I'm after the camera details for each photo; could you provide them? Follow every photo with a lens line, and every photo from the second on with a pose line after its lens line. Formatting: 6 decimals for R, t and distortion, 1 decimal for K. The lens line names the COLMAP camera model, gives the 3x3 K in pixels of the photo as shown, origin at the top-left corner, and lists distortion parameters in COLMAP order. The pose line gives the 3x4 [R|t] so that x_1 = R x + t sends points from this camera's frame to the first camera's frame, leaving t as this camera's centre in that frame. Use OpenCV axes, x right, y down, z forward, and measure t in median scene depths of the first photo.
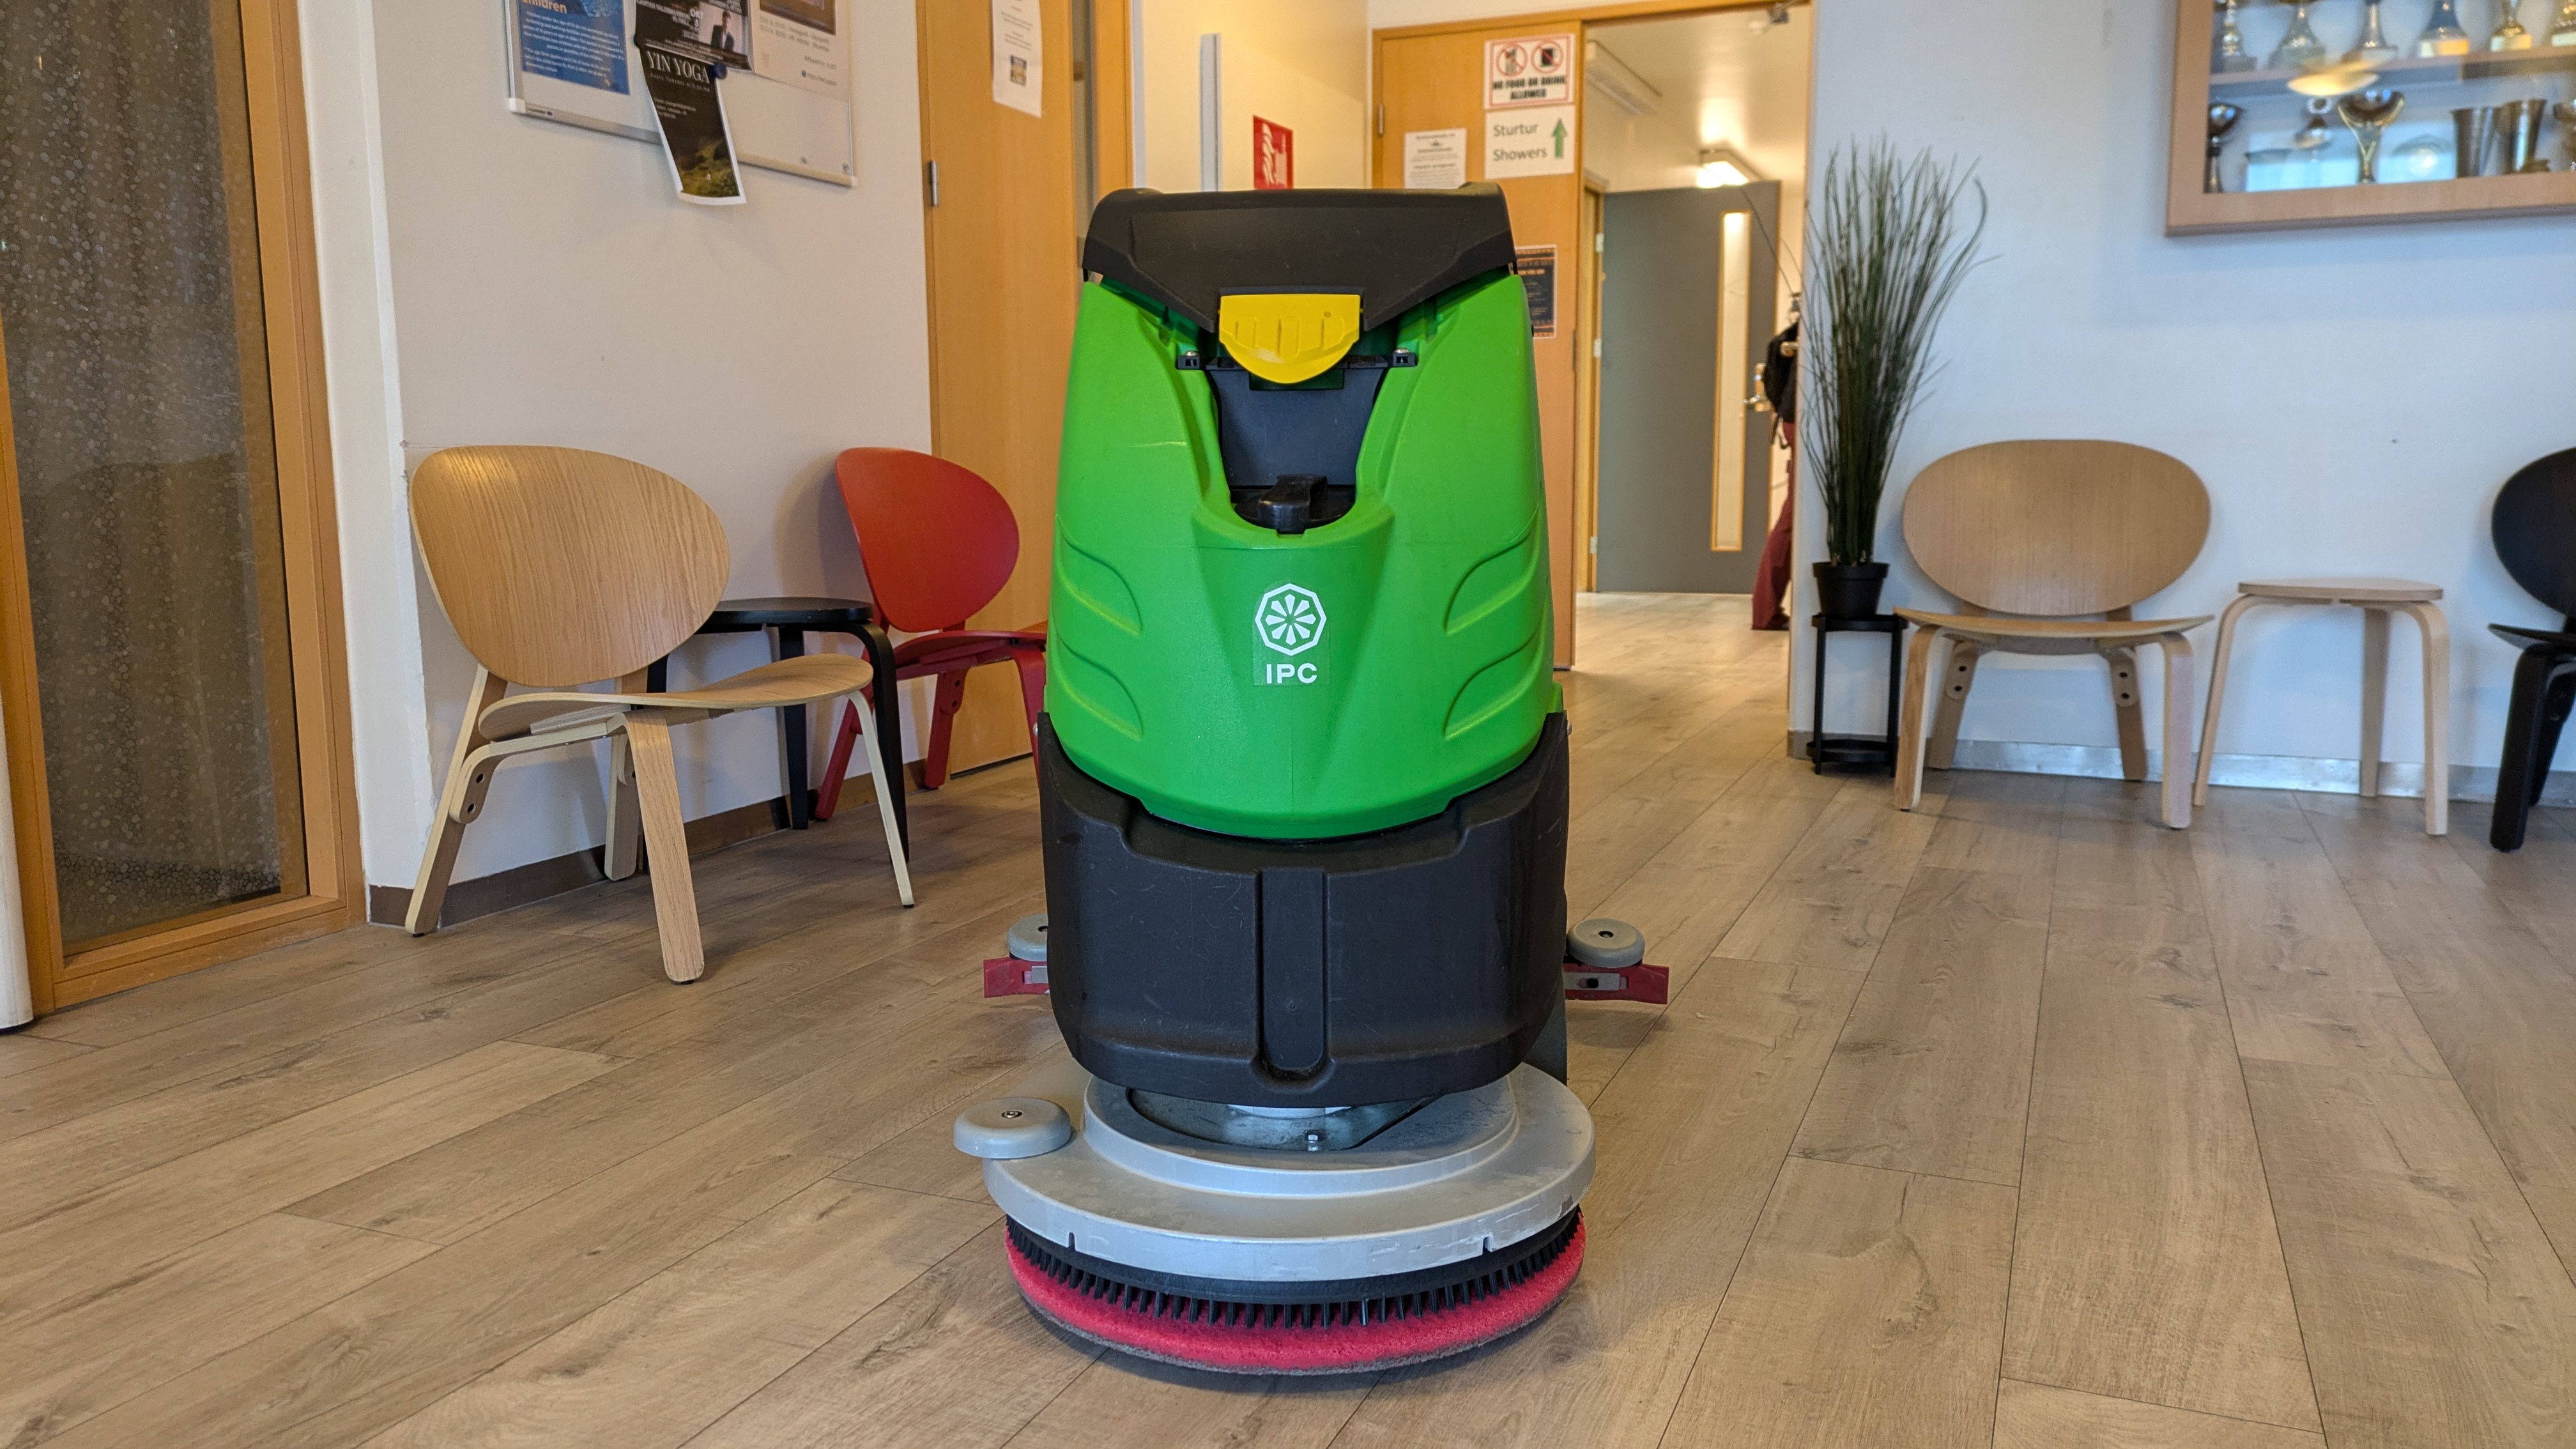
lens RADIAL K [[1871.5, 0, 1277.0], [0, 1871.5, 720.2], [0, 0, 1]] dist [0.078843, -0.064997]
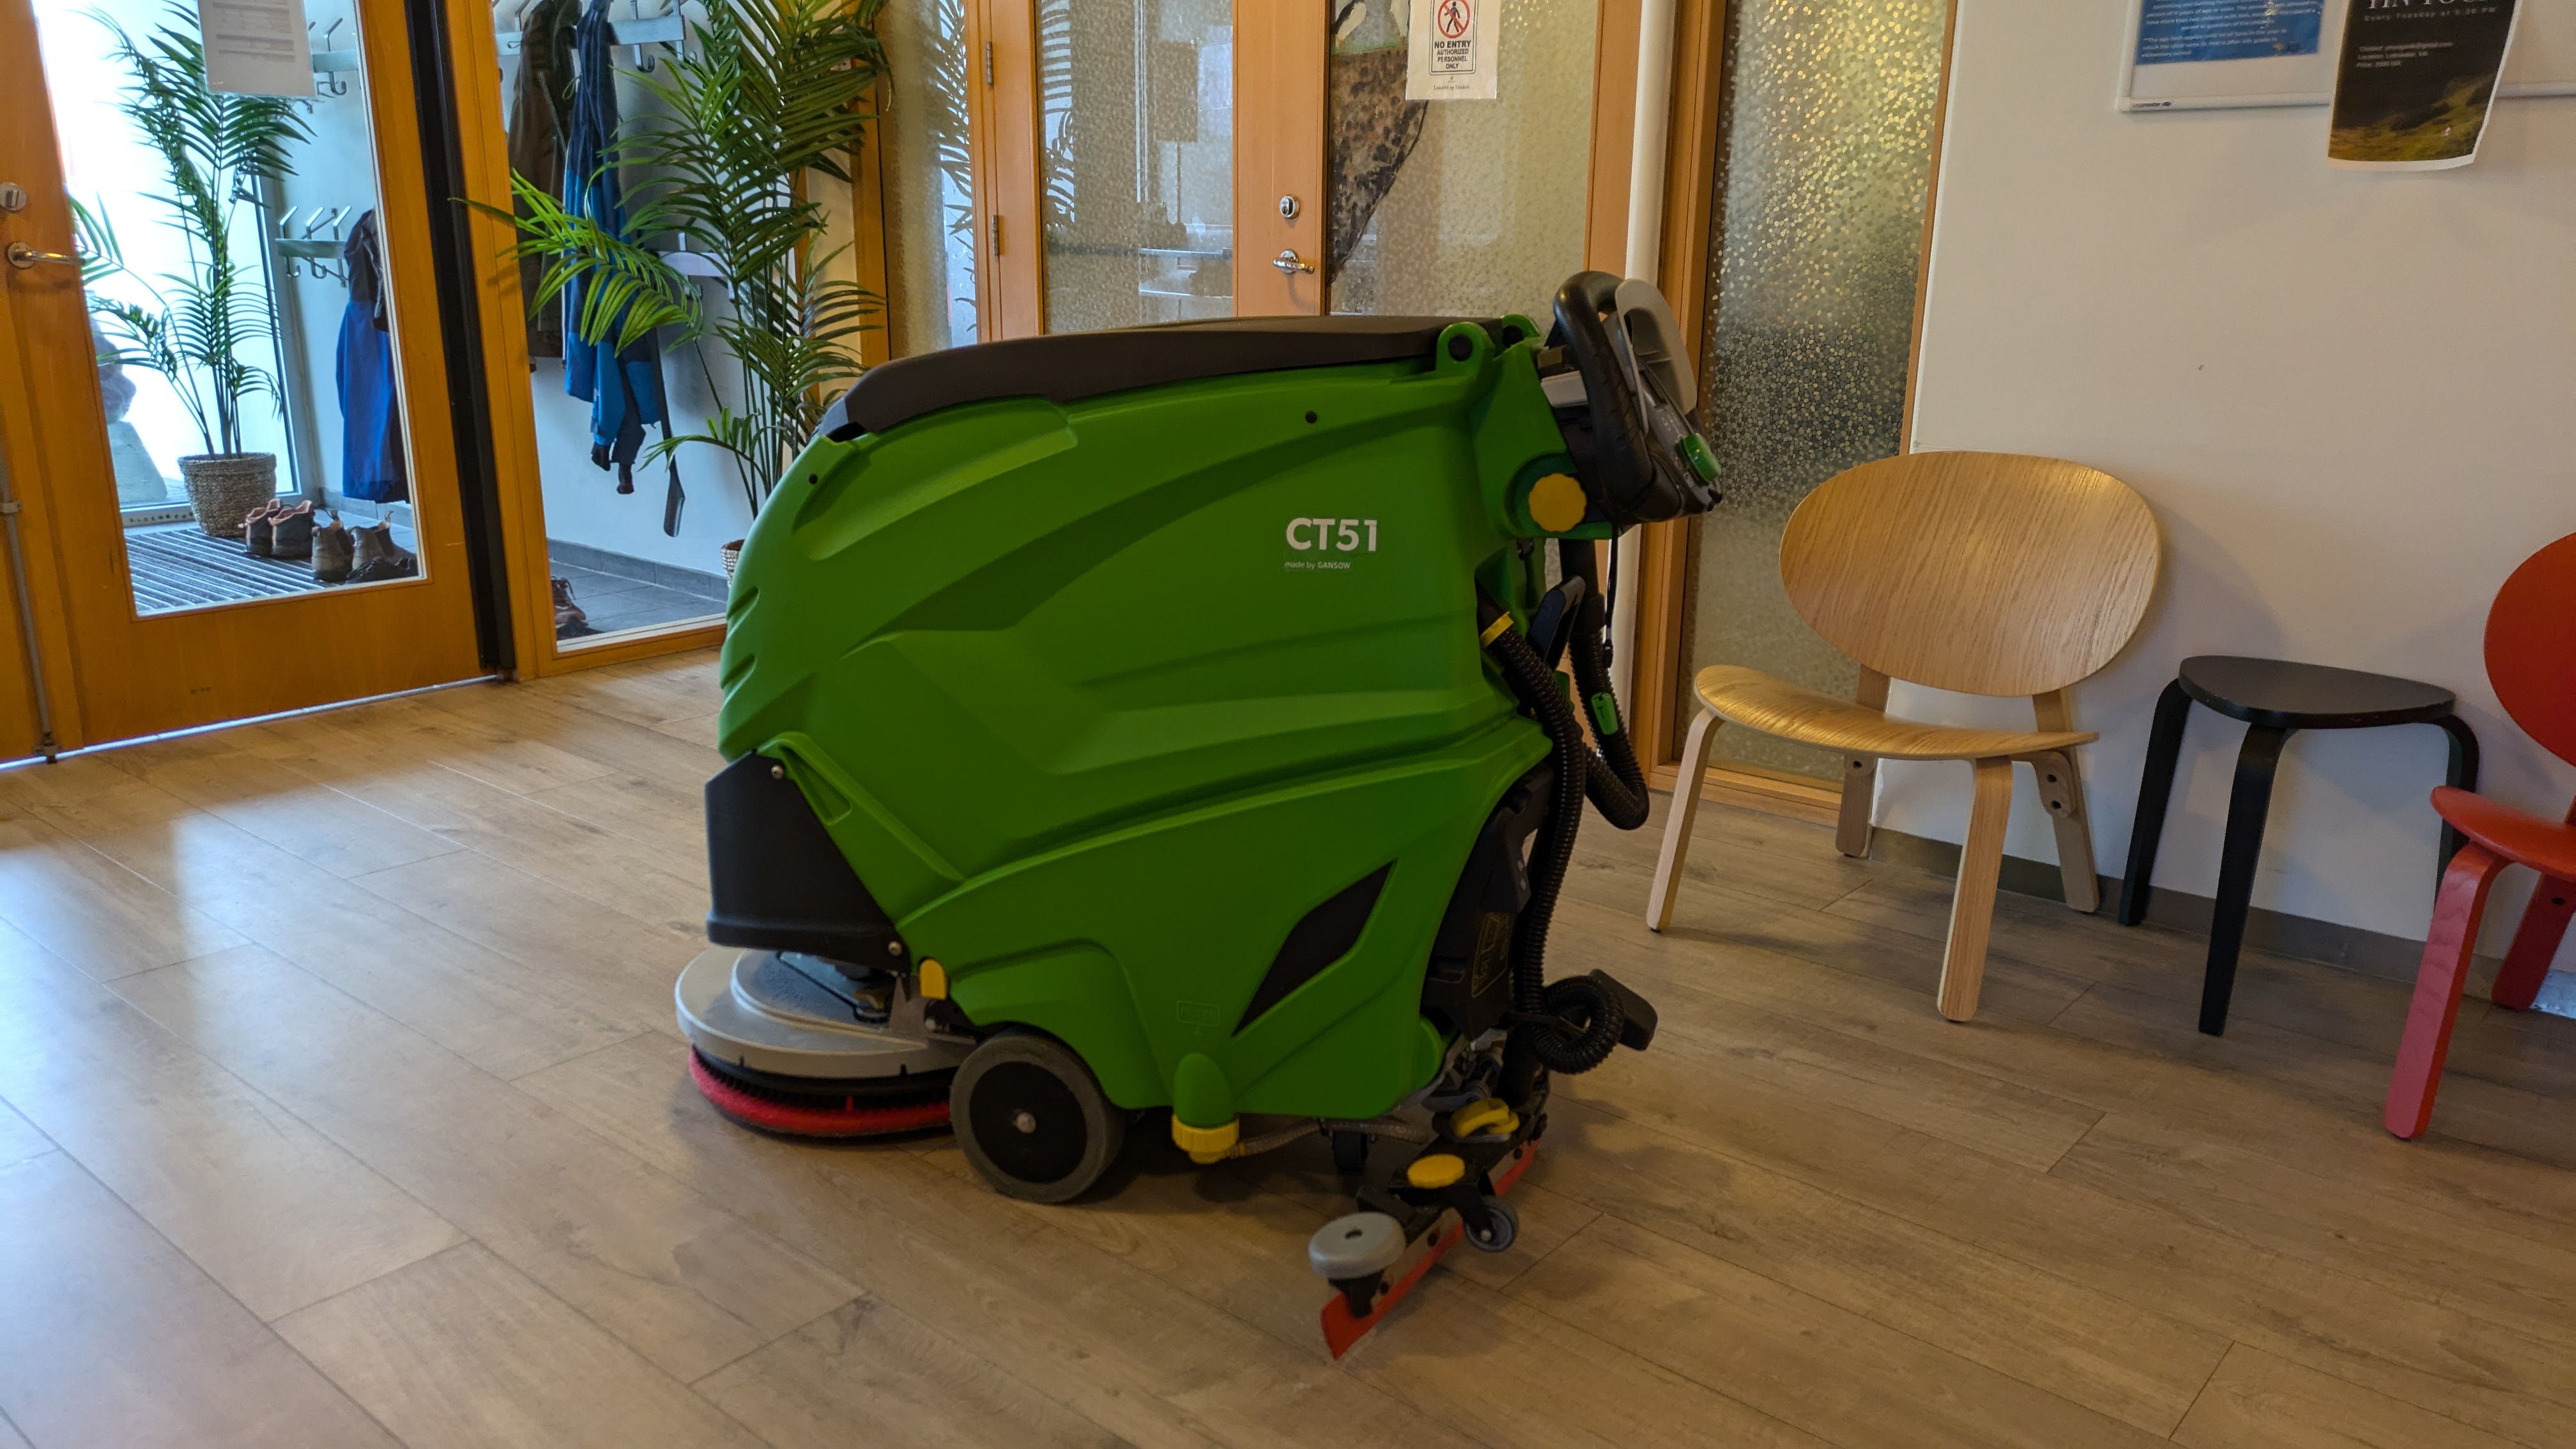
lens RADIAL K [[1871.5, 0, 1277.0], [0, 1871.5, 720.2], [0, 0, 1]] dist [0.078843, -0.064997]
pose [[-0.292249, 0.257271, -0.921087, 1.186090], [-0.136466, 0.942061, 0.306429, -0.455749], [0.946556, 0.215251, -0.240208, 1.528280]]
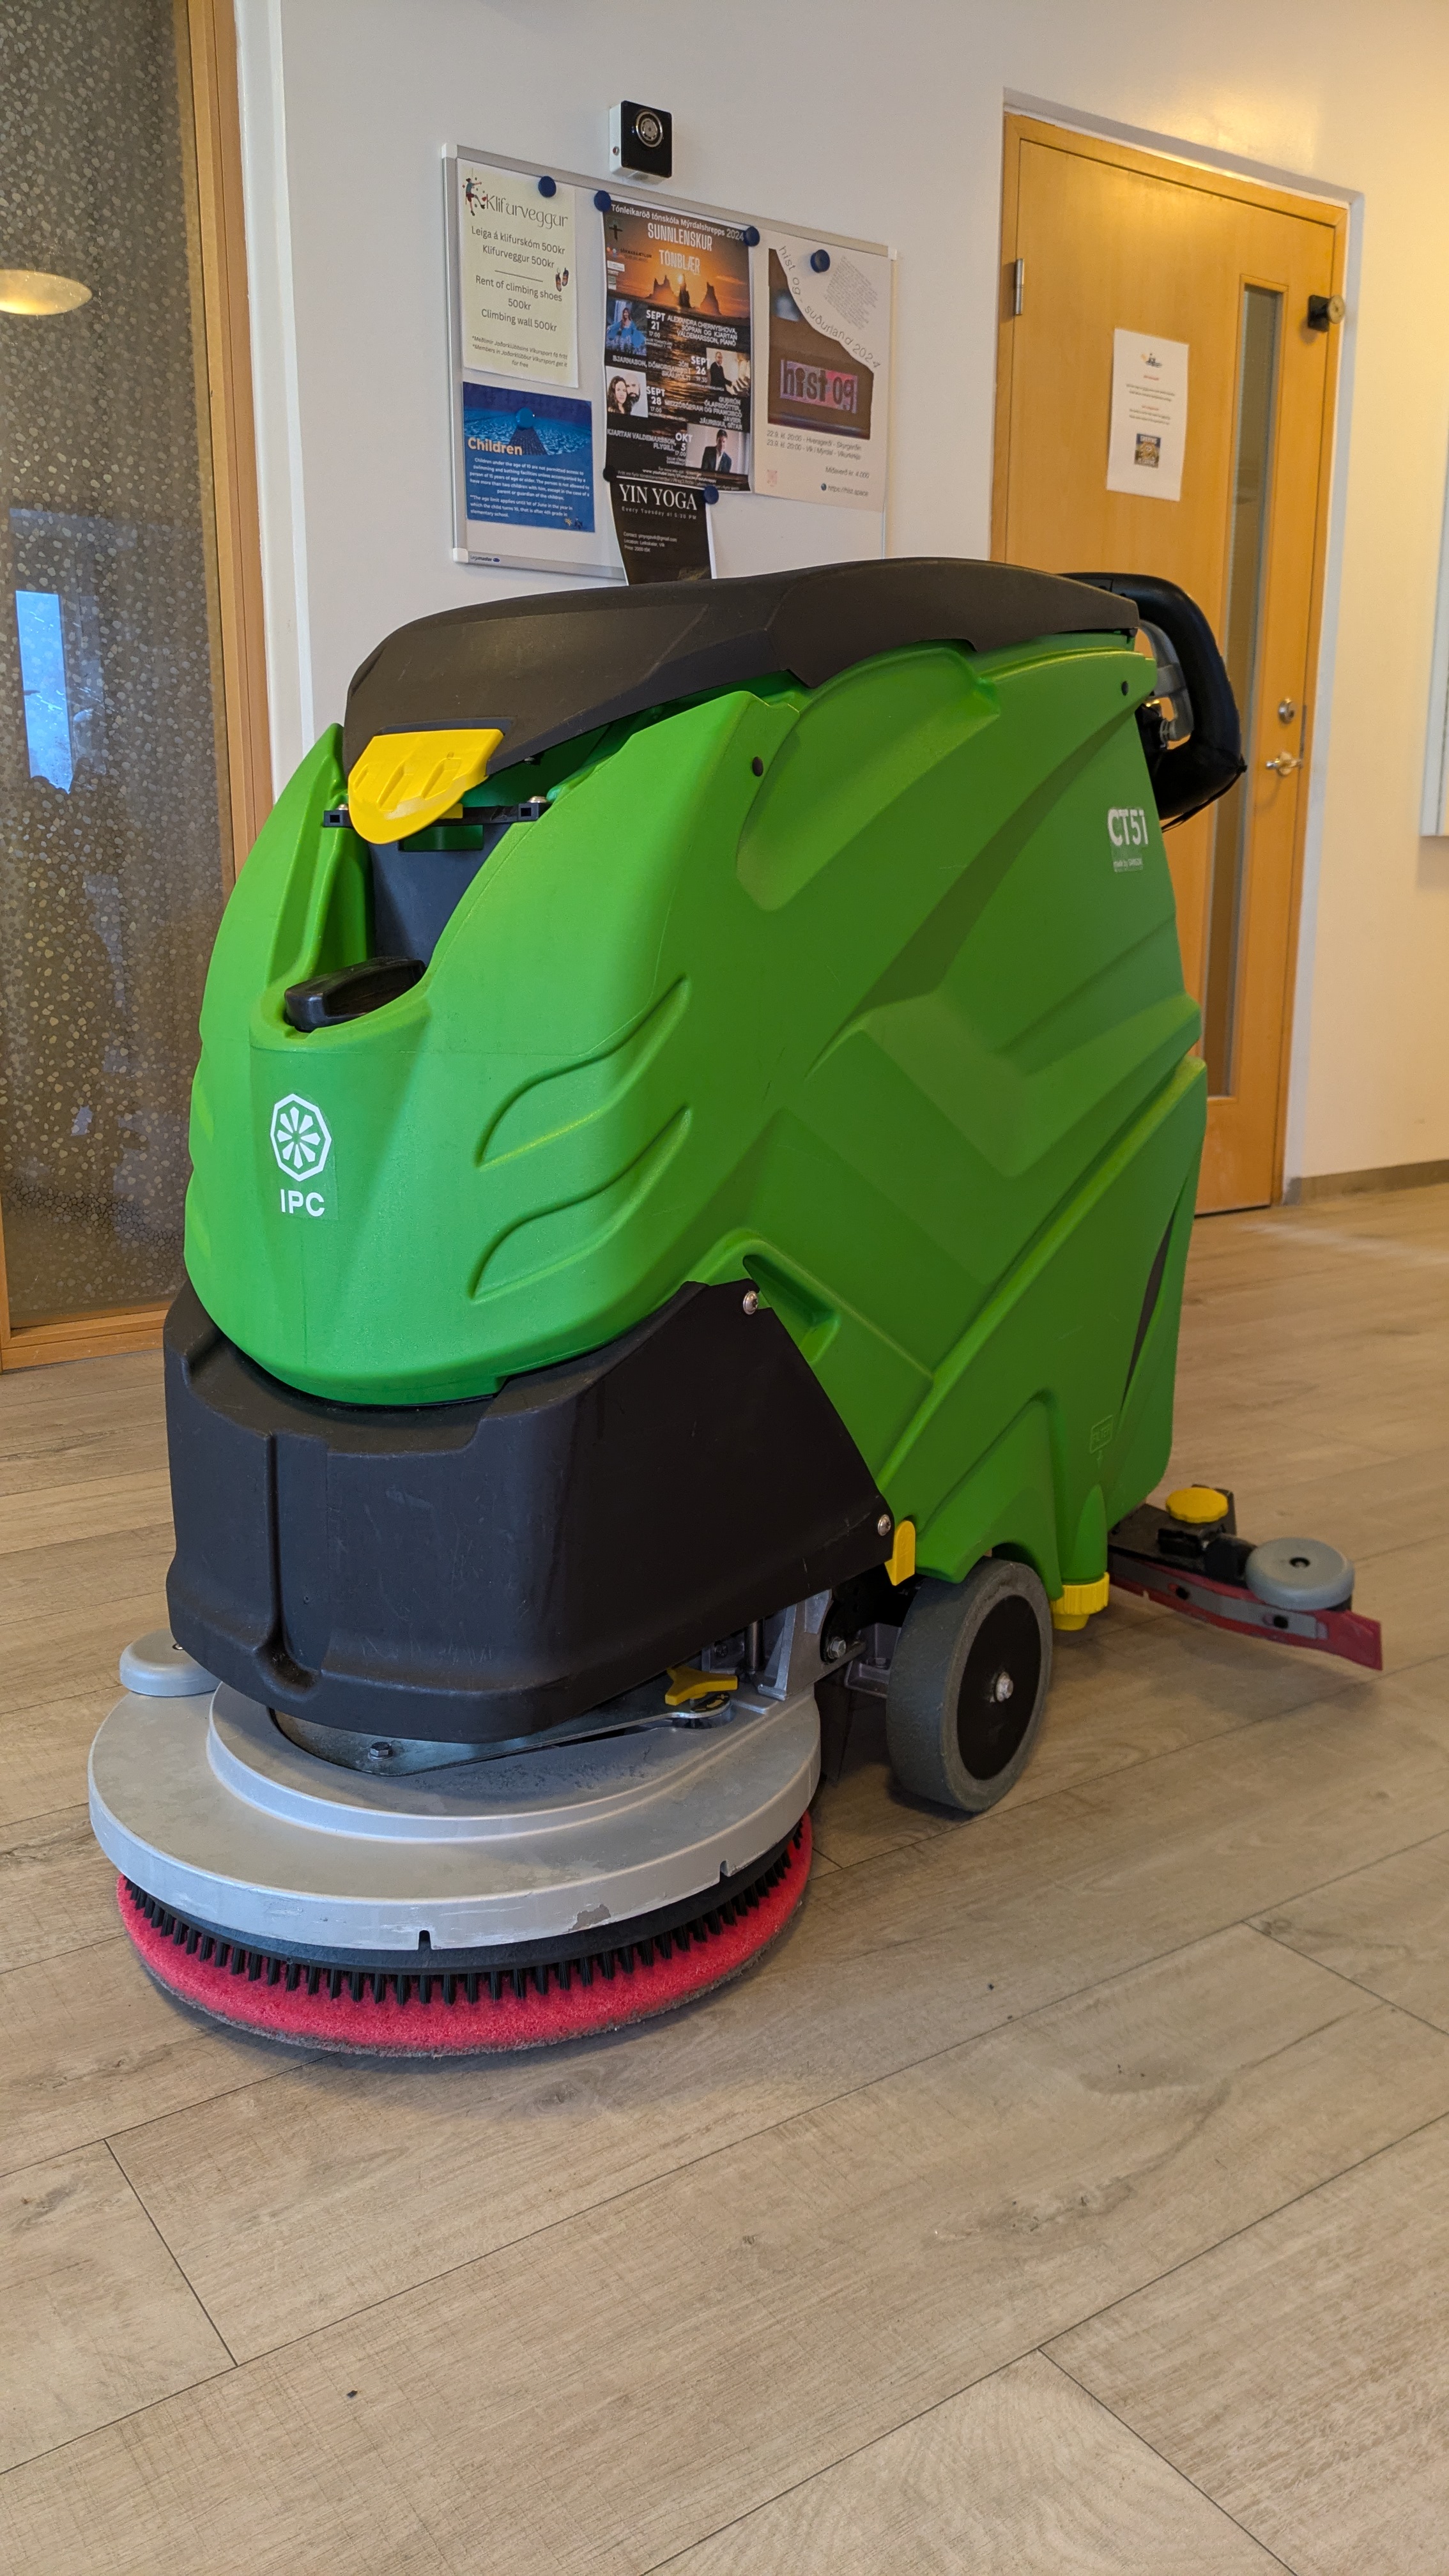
lens RADIAL K [[1871.5, 0, 724.5], [0, 1871.5, 1288.0], [0, 0, 1]] dist [0.078843, -0.064997]
pose [[0.844900, 0.115938, -0.522210, 0.496022], [-0.077141, 0.992433, 0.095527, -0.066949], [0.529333, -0.040427, 0.847450, 0.326931]]
